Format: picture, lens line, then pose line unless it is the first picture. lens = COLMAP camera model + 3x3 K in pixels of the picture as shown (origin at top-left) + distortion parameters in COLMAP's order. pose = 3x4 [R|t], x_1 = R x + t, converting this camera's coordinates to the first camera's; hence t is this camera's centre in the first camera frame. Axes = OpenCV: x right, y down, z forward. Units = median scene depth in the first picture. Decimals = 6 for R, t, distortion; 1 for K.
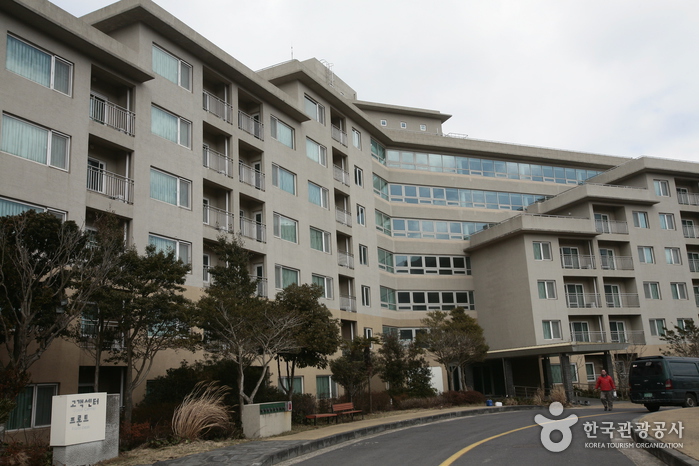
lens RADIAL K [[678.3, 0, 349.5], [0, 678.3, 233.0], [0, 0, 1]] dist [-0.004949, -0.007364]
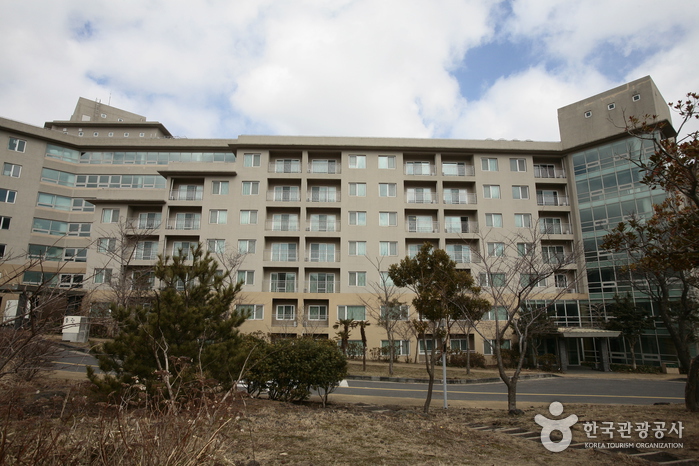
lens RADIAL K [[422.7, 0, 349.5], [0, 422.7, 233.0], [0, 0, 1]] dist [-0.032524, 0.000159]
pose [[0.930769, -0.030804, -0.364309, 0.893265], [0.040614, 0.998989, 0.019295, 0.055888], [0.363346, -0.032756, 0.931078, 0.361161]]
